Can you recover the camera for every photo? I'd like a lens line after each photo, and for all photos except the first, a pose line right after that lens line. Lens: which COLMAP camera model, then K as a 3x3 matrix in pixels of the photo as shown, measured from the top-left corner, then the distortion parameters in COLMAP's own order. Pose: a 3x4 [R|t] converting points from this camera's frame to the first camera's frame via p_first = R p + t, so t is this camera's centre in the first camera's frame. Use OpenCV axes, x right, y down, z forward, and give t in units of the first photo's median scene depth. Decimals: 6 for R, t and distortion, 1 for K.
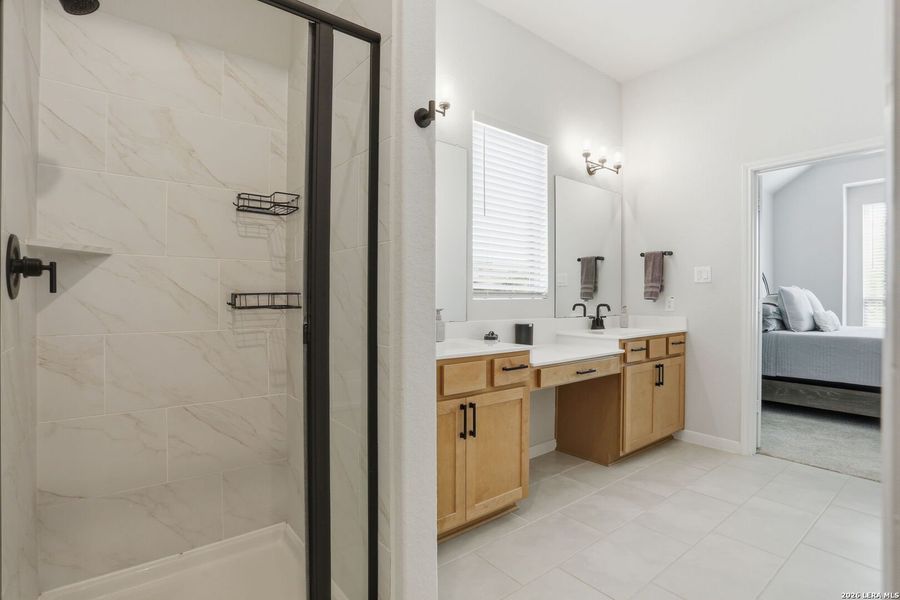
lens RADIAL K [[444.3, 0, 447.6], [0, 444.3, 298.7], [0, 0, 1]] dist [-0.029349, -0.000125]
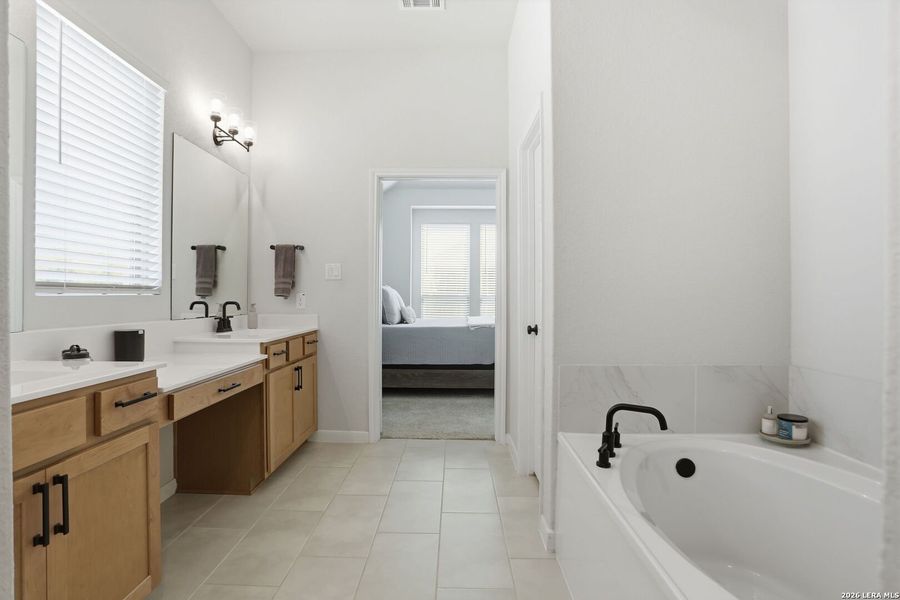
lens RADIAL K [[444.9, 0, 446.4], [0, 444.9, 299.1], [0, 0, 1]] dist [-0.073099, 0.030122]
pose [[0.636282, -0.001499, 0.771455, -0.032152], [-0.002442, 0.999989, 0.003957, 0.003257], [-0.771453, -0.004401, 0.636271, 0.170880]]
